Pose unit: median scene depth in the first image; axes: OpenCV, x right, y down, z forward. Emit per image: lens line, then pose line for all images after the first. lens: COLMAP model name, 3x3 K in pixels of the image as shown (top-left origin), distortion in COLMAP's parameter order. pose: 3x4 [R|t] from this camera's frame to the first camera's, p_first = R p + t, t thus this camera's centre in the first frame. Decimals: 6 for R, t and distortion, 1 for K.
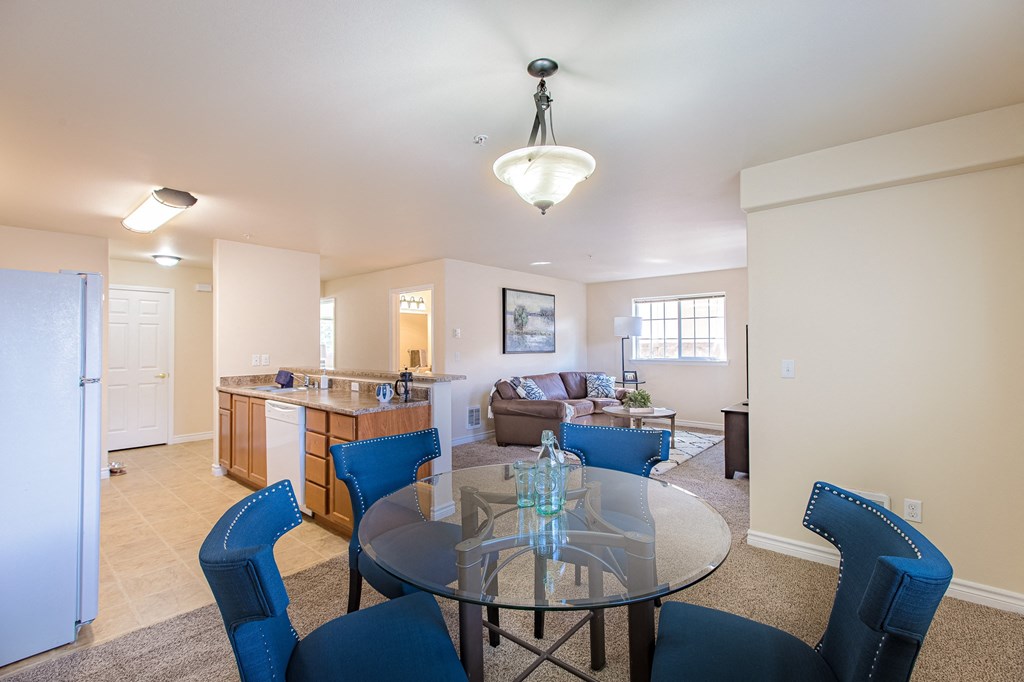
lens RADIAL K [[451.6, 0, 510.1], [0, 451.6, 340.4], [0, 0, 1]] dist [-0.000030, 0.000000]
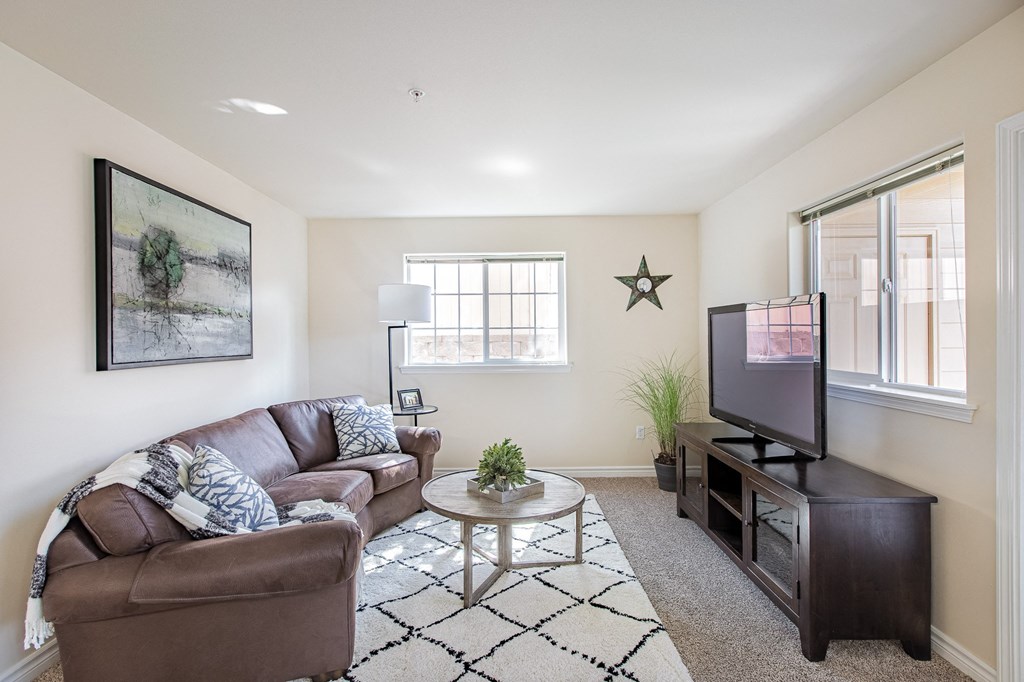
lens RADIAL K [[498.7, 0, 509.3], [0, 498.7, 336.0], [0, 0, 1]] dist [-0.000062, 0.000590]
pose [[0.768280, -0.001452, 0.640112, -0.016588], [-0.002175, 0.999986, 0.004880, 0.003285], [-0.640110, -0.005142, 0.768266, 0.512261]]
